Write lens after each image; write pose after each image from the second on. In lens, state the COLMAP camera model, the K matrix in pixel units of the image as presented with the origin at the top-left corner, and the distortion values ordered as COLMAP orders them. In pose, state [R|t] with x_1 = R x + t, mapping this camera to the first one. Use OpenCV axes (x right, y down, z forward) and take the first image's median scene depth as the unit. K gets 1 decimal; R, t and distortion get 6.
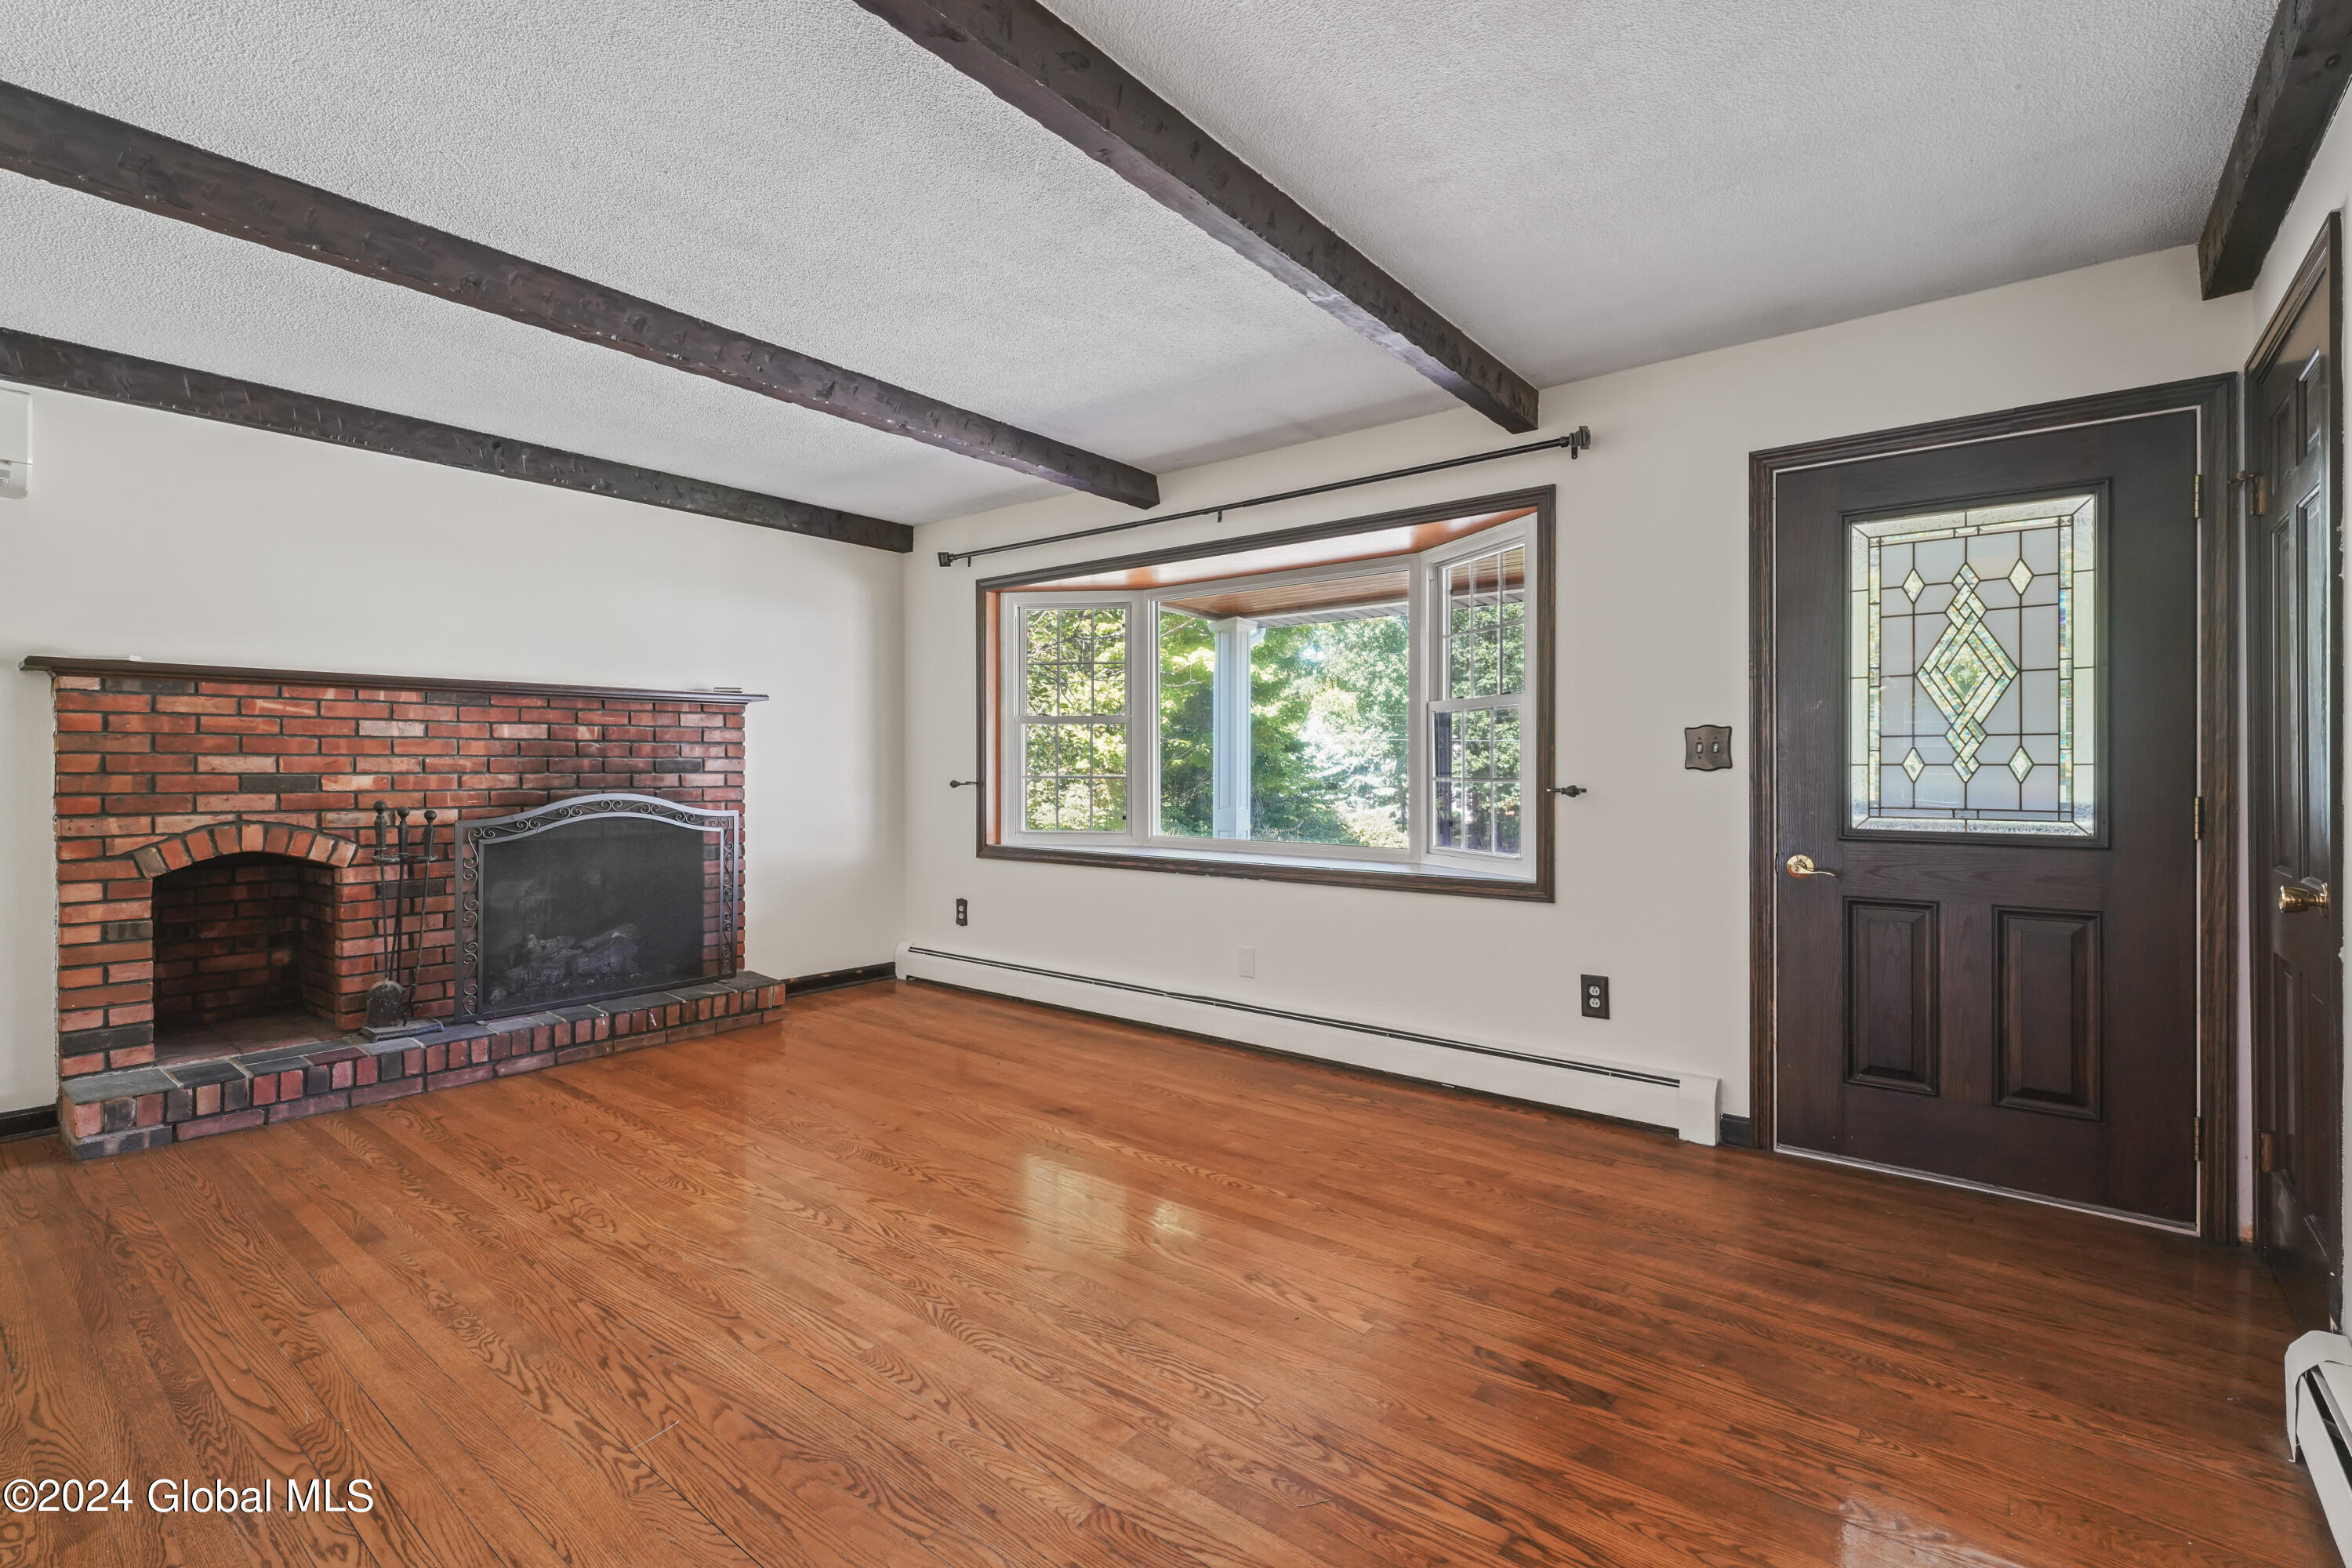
lens RADIAL K [[1073.7, 0, 1196.7], [0, 1073.7, 777.4], [0, 0, 1]] dist [-0.000961, 0.000334]
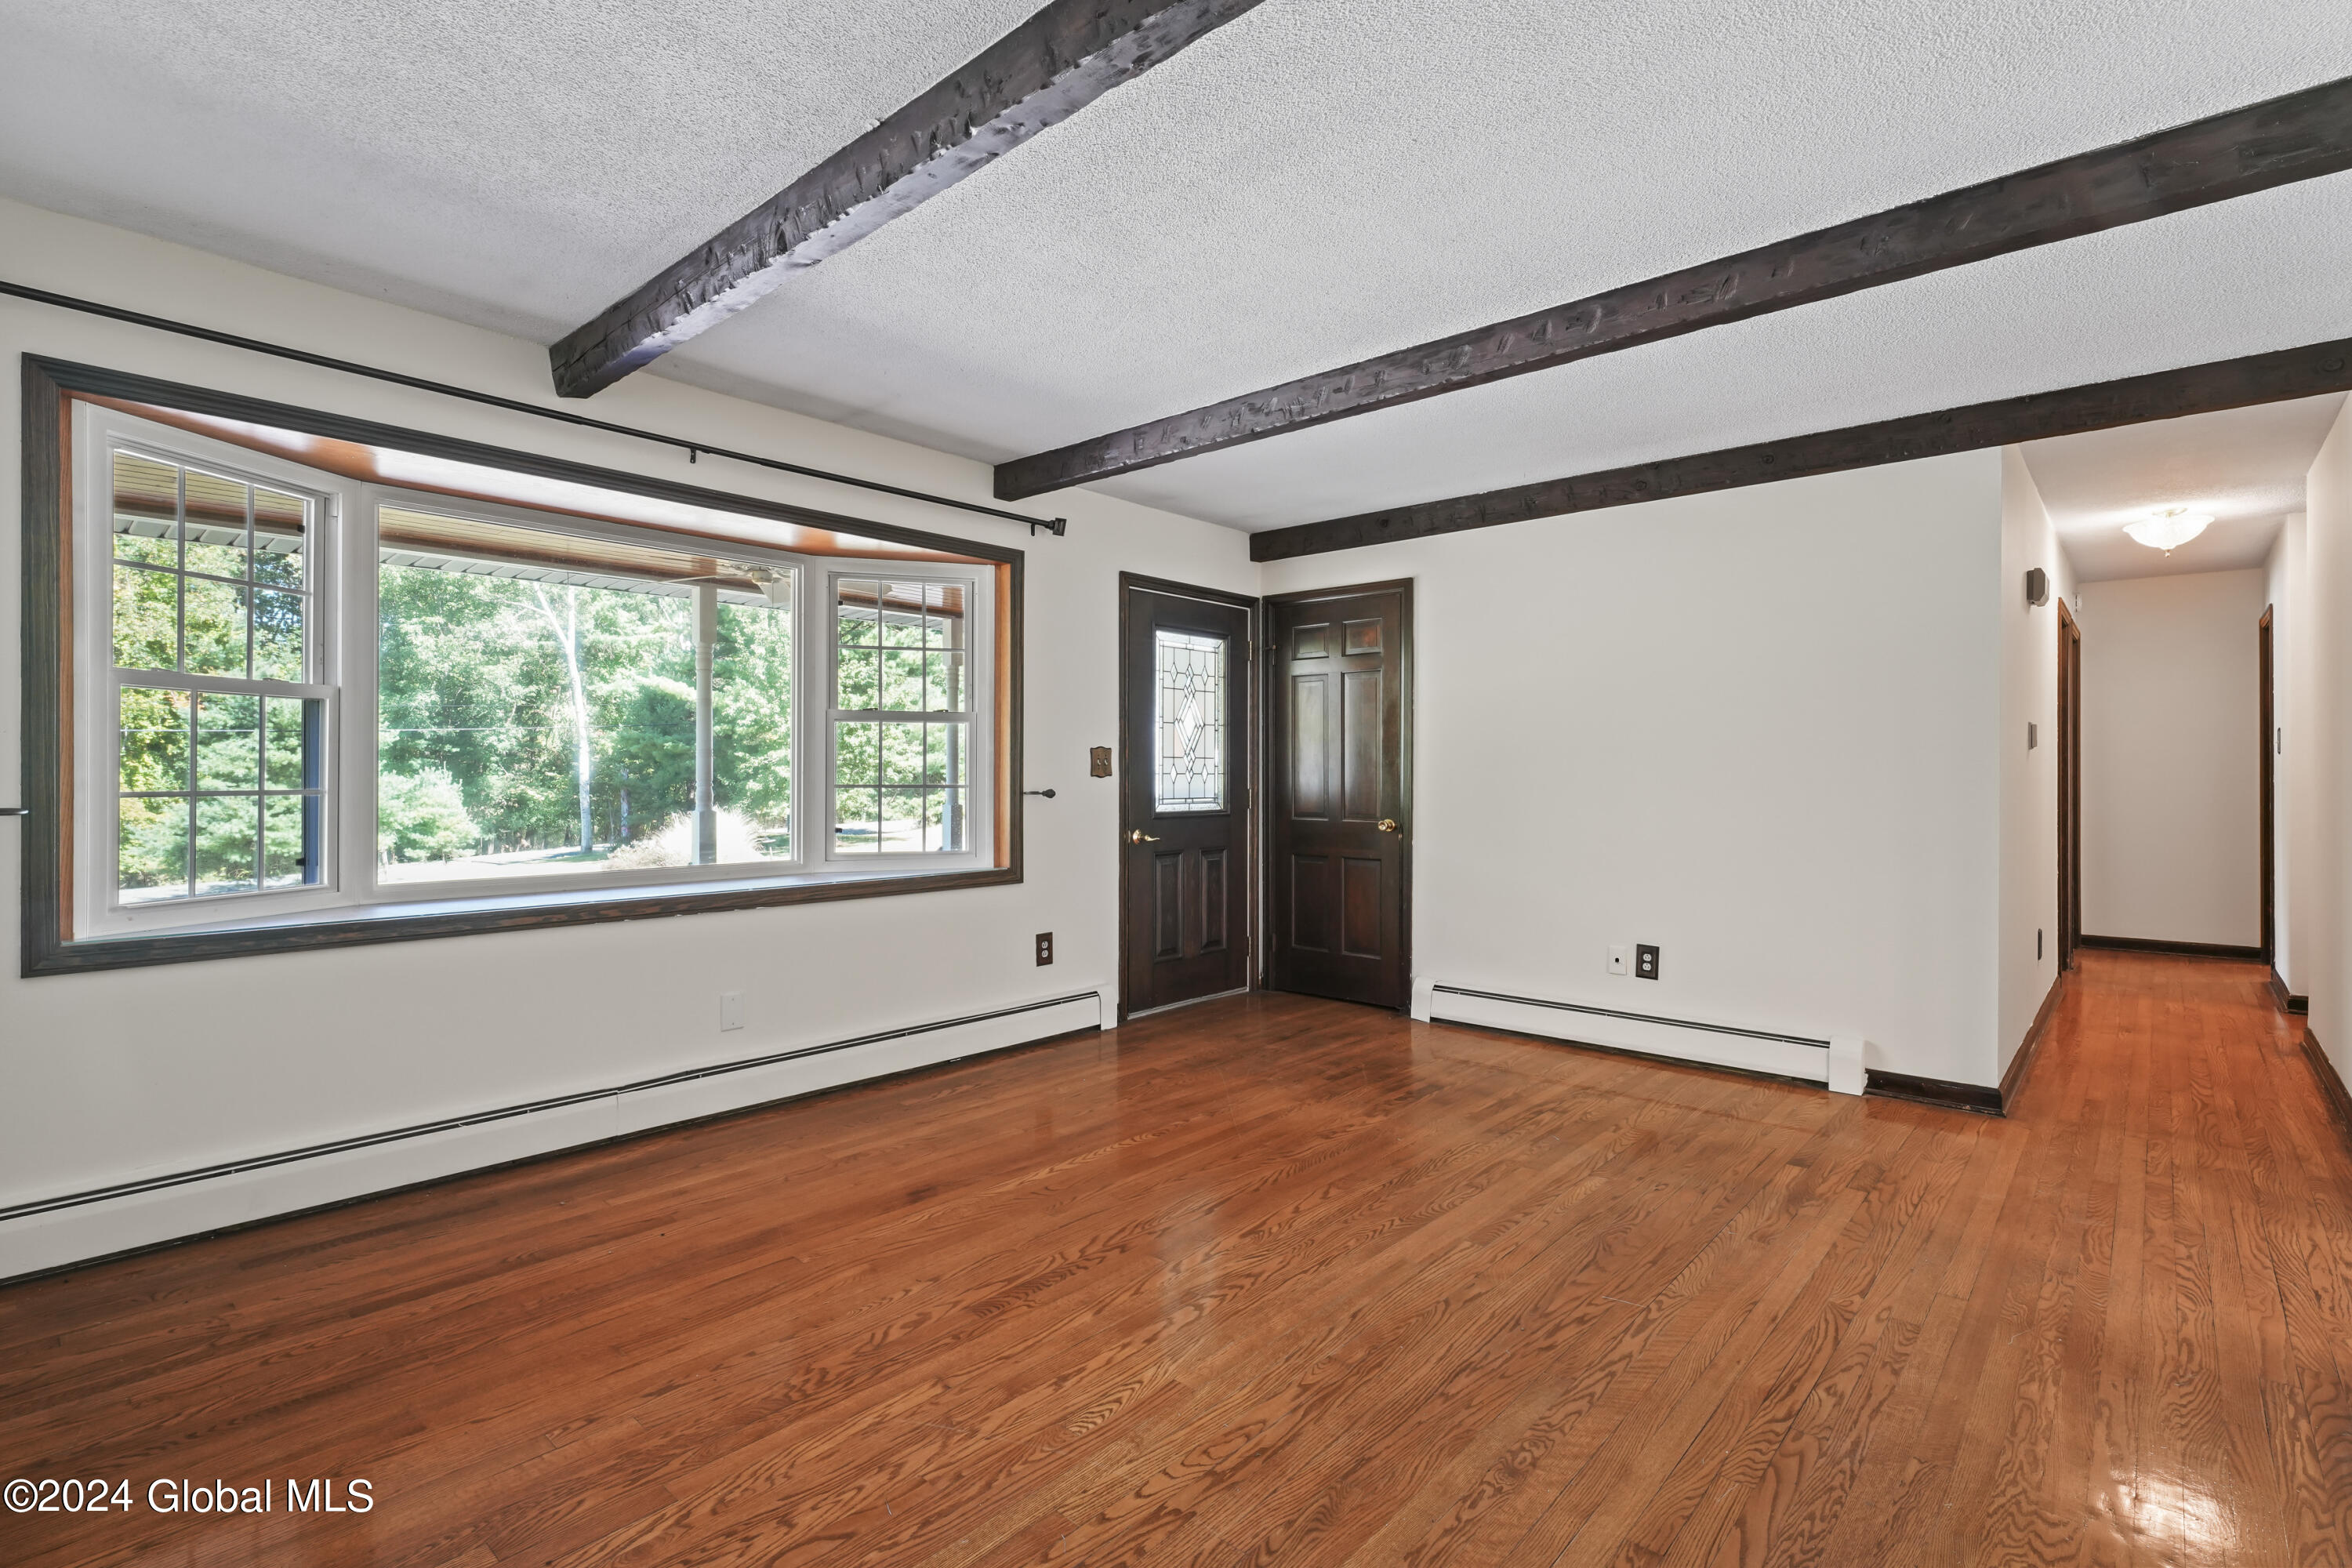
lens RADIAL K [[1073.7, 0, 1193.9], [0, 1073.7, 779.4], [0, 0, 1]] dist [-0.000961, 0.000334]
pose [[0.060735, -0.006152, 0.998135, -1.069089], [0.006072, 0.999965, 0.005794, -0.012176], [-0.998135, 0.005709, 0.060770, 0.845208]]
